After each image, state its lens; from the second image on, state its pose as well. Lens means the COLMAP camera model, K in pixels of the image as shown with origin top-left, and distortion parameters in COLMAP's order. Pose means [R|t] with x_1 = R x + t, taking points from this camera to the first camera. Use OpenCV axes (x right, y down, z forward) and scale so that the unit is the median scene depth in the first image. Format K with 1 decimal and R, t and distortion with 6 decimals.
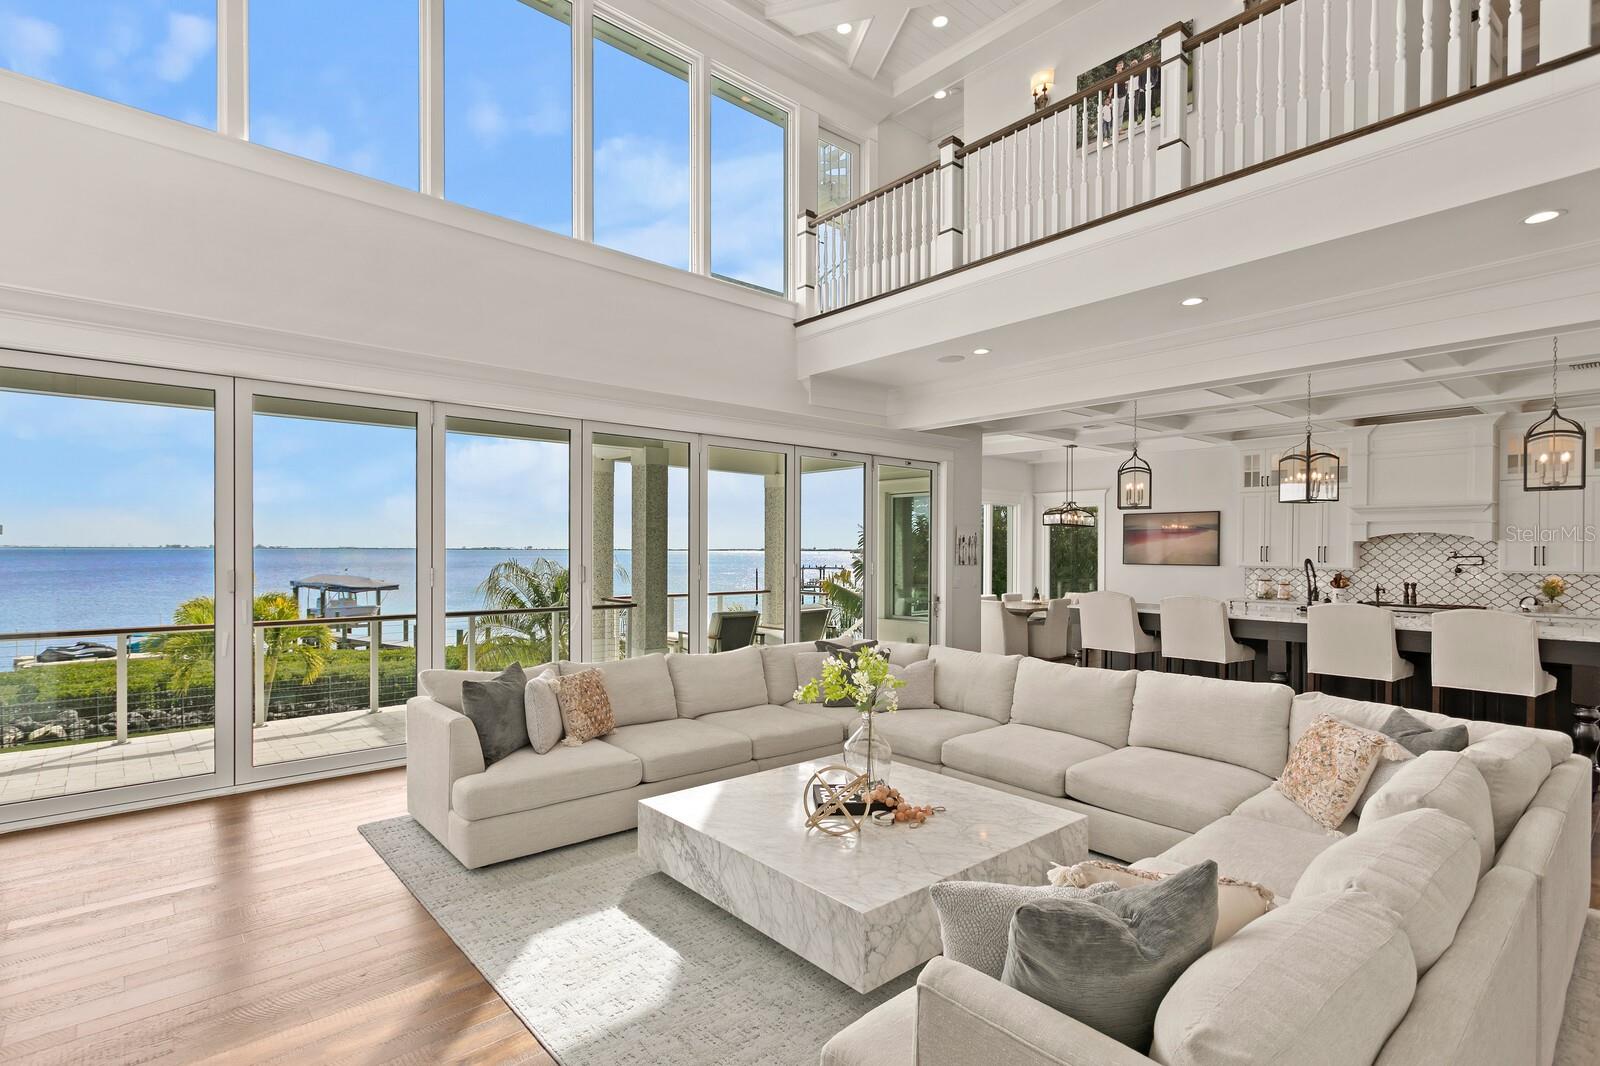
lens RADIAL K [[767.0, 0, 781.6], [0, 767.0, 555.9], [0, 0, 1]] dist [0.002822, -0.001622]
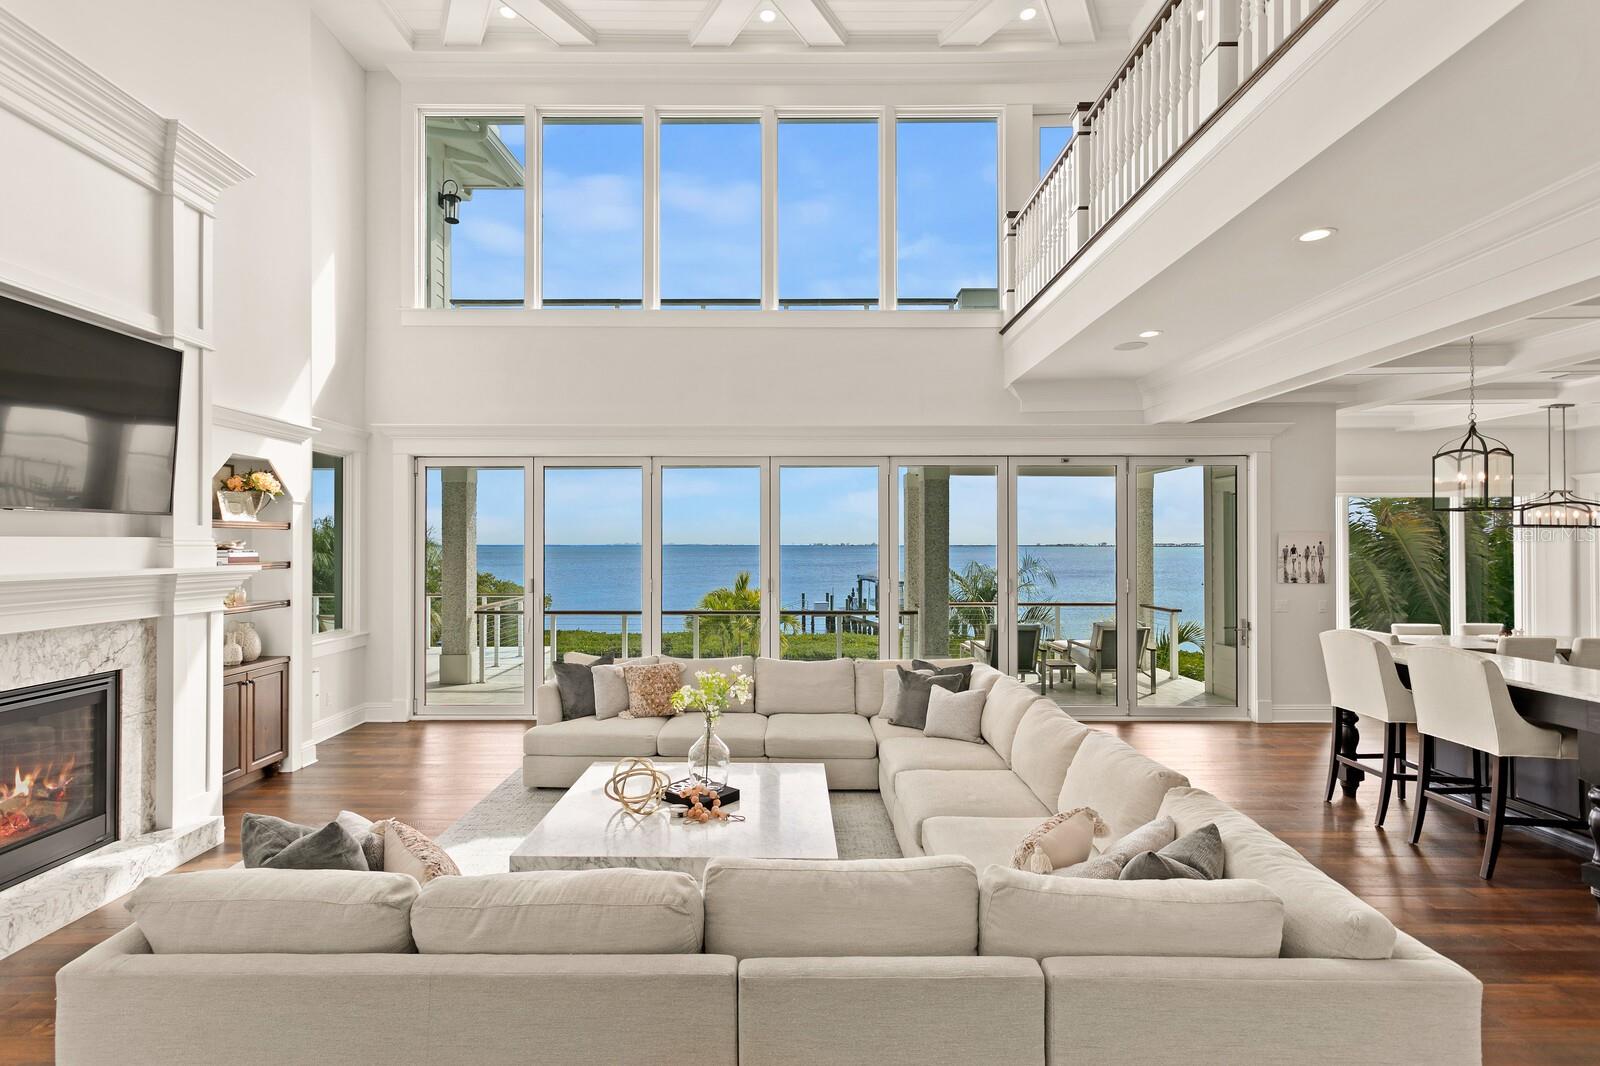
lens RADIAL K [[767.0, 0, 793.2], [0, 767.0, 540.9], [0, 0, 1]] dist [0.002822, -0.001622]
pose [[0.750626, -0.007946, -0.660680, 0.385362], [-0.001600, 0.999903, -0.013843, -0.020248], [0.660726, 0.011448, 0.750540, 0.086513]]
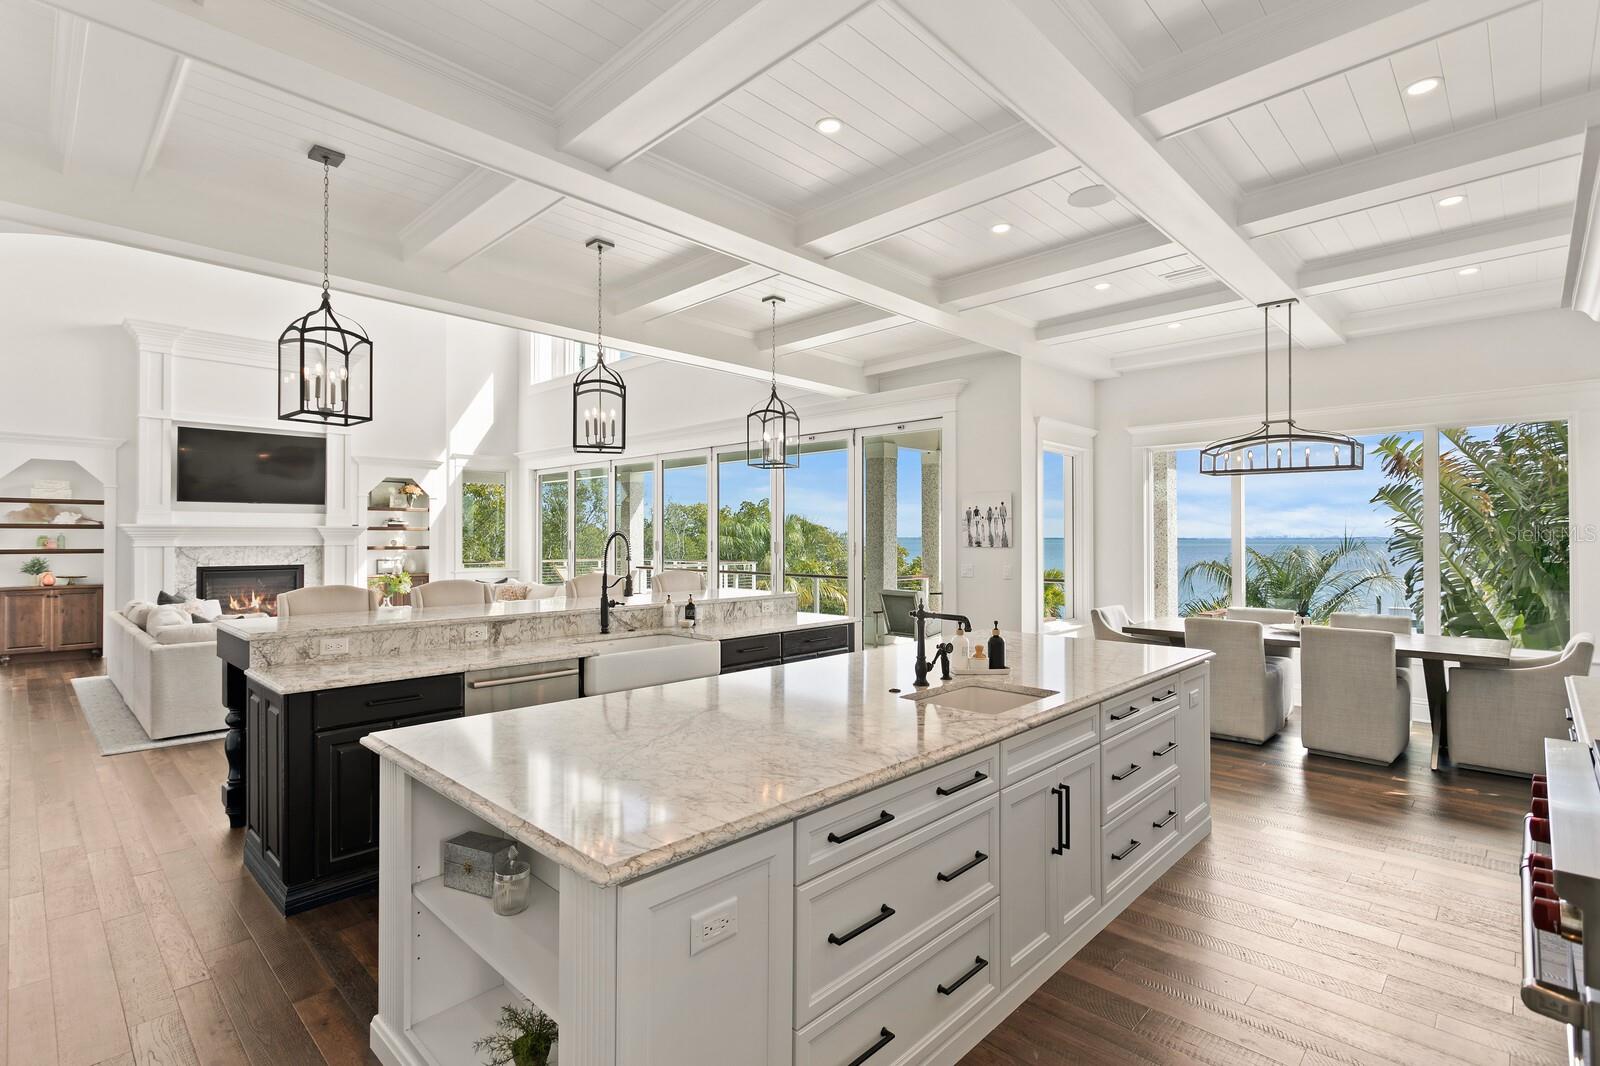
lens RADIAL K [[767.0, 0, 786.6], [0, 767.0, 529.9], [0, 0, 1]] dist [0.002822, -0.001622]
pose [[0.071043, -0.015825, -0.997348, 0.993747], [-0.008653, 0.999827, -0.016481, 0.009500], [0.997436, 0.009801, 0.070894, 0.798773]]
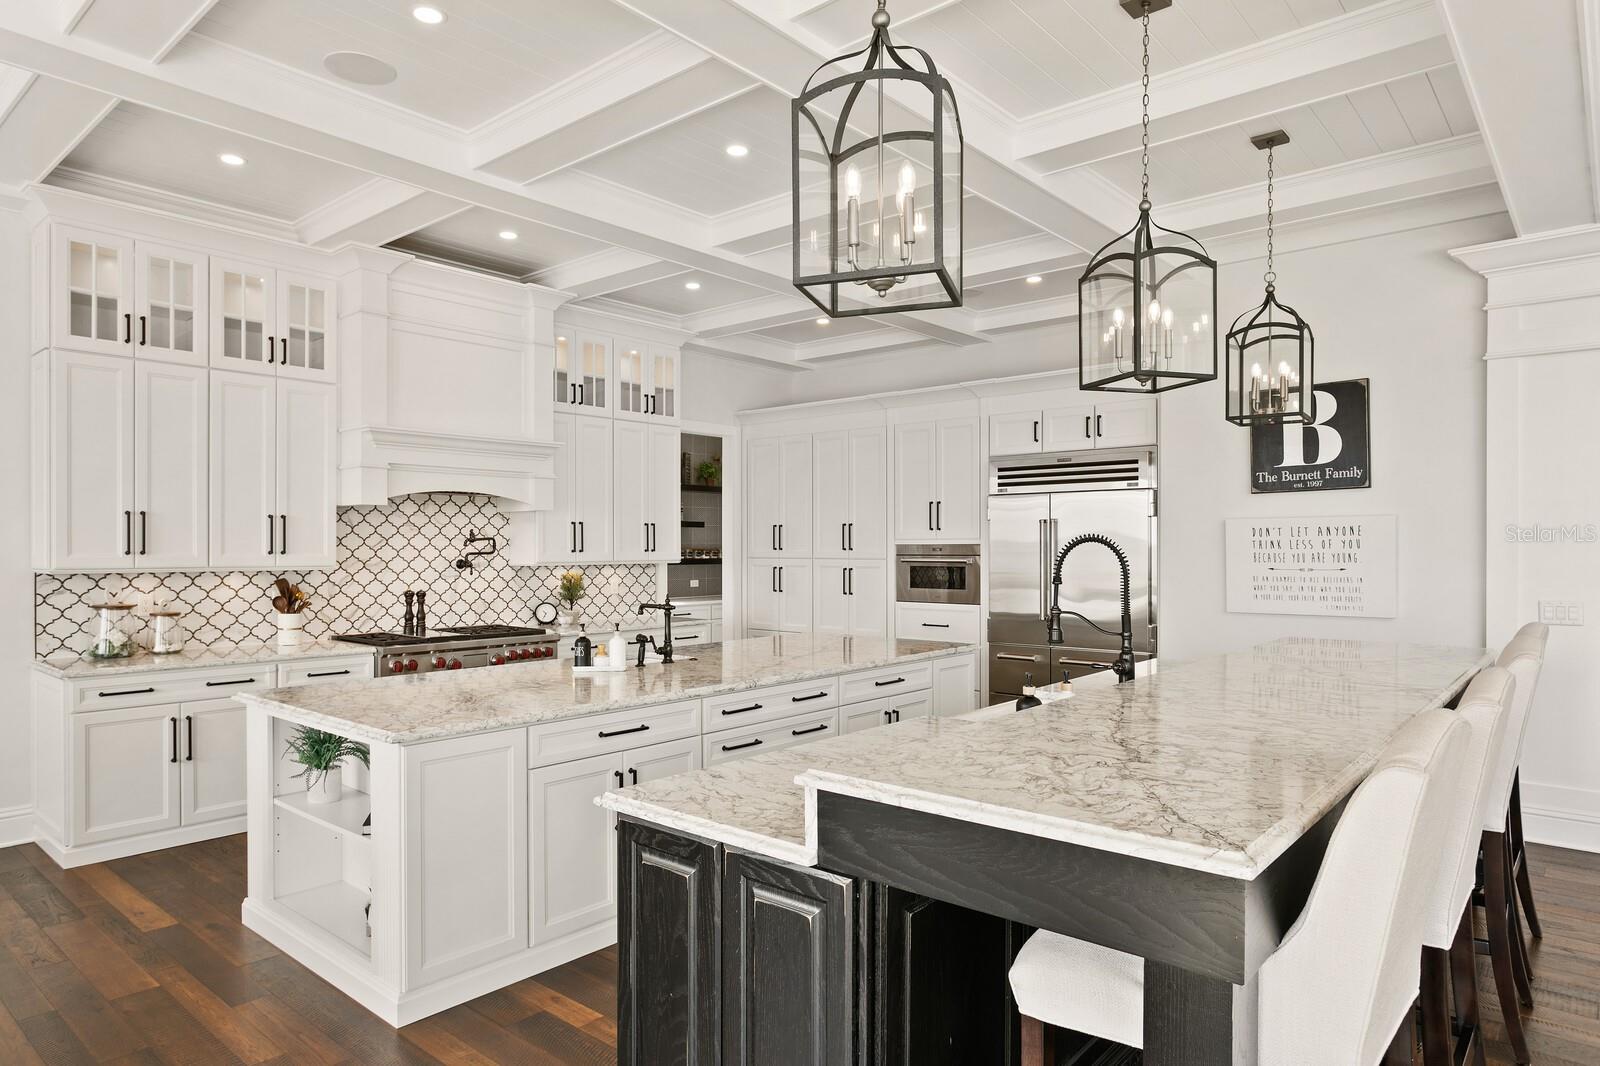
lens RADIAL K [[961.6, 0, 803.3], [0, 961.6, 546.2], [0, 0, 1]] dist [-0.011451, -0.002032]
pose [[-0.130446, -0.005176, 0.991442, 0.171434], [0.009816, 0.999931, 0.006512, 0.004256], [-0.991407, 0.010581, -0.130386, 0.869145]]
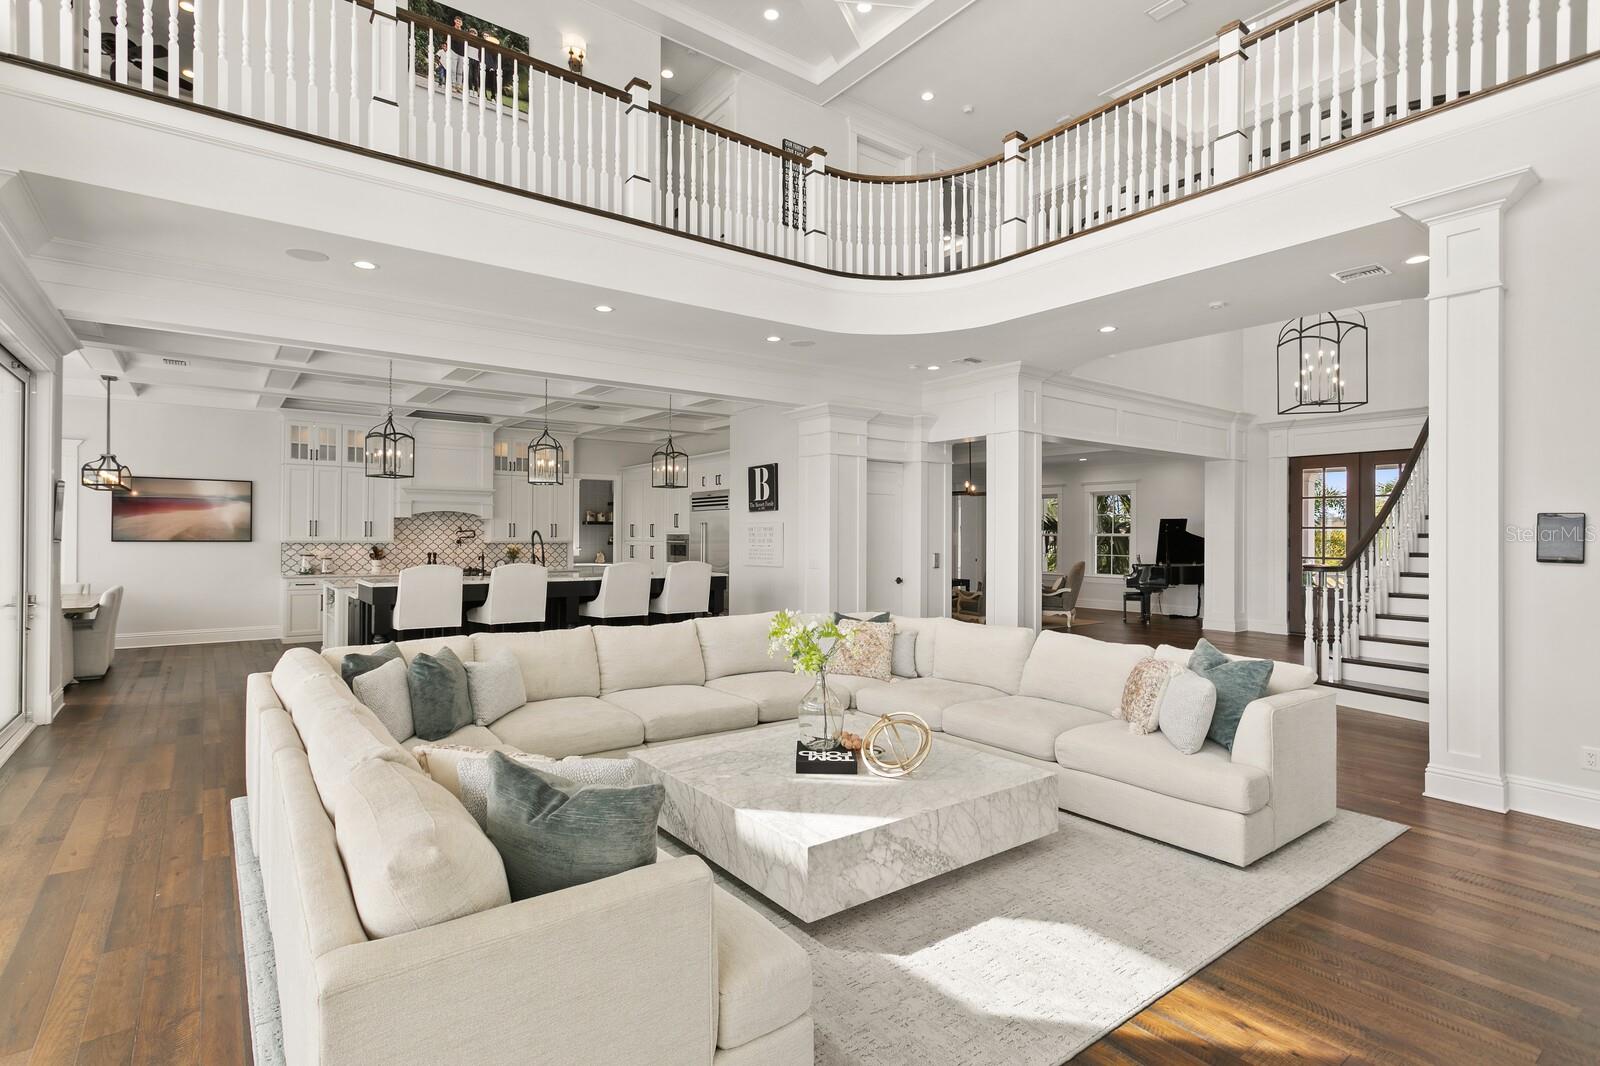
lens RADIAL K [[767.0, 0, 784.7], [0, 767.0, 529.5], [0, 0, 1]] dist [0.002822, -0.001622]
pose [[0.081035, 0.004779, 0.996700, -0.351690], [0.005155, 0.999973, -0.005214, 0.008321], [-0.996698, 0.005561, 0.081008, 0.368062]]
